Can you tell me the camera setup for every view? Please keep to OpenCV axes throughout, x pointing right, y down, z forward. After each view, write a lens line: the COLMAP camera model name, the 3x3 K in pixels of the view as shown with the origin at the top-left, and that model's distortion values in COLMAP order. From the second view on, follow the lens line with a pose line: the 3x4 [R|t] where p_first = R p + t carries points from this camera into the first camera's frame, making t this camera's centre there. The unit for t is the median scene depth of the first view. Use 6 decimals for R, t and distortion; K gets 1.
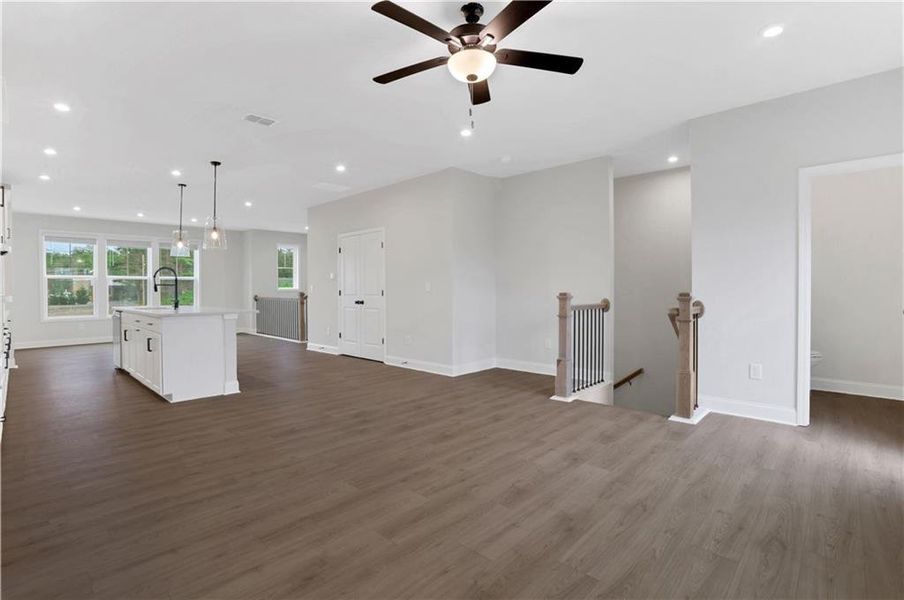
lens RADIAL K [[433.5, 0, 448.0], [0, 433.5, 292.7], [0, 0, 1]] dist [-0.076667, 0.032549]
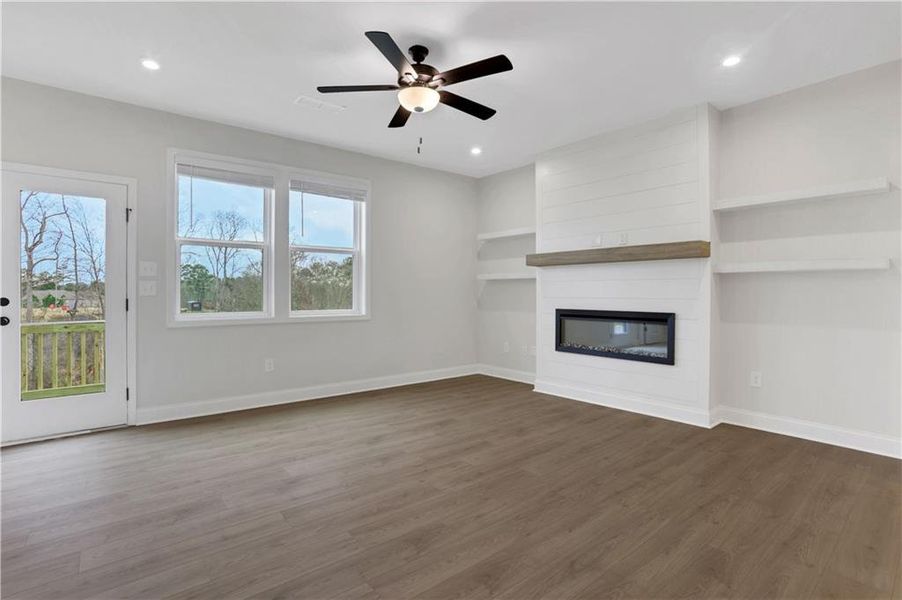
lens RADIAL K [[432.6, 0, 447.0], [0, 432.6, 292.8], [0, 0, 1]] dist [-0.076667, 0.032549]
pose [[-0.992018, 0.004910, 0.126003, -0.152782], [0.005742, 0.999964, 0.006237, -0.013958], [-0.125968, 0.006910, -0.992010, 2.003059]]
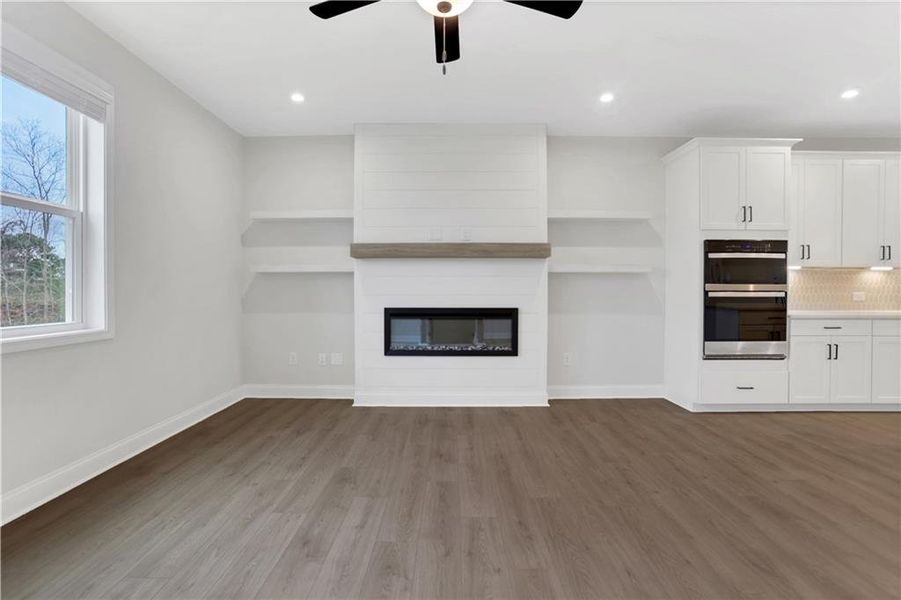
lens RADIAL K [[424.2, 0, 448.8], [0, 424.2, 290.9], [0, 0, 1]] dist [-0.082851, 0.044505]
pose [[-0.730312, 0.008147, -0.683065, 0.520206], [0.000392, 0.999934, 0.011508, -0.012506], [0.683113, 0.008137, -0.730267, 1.445153]]
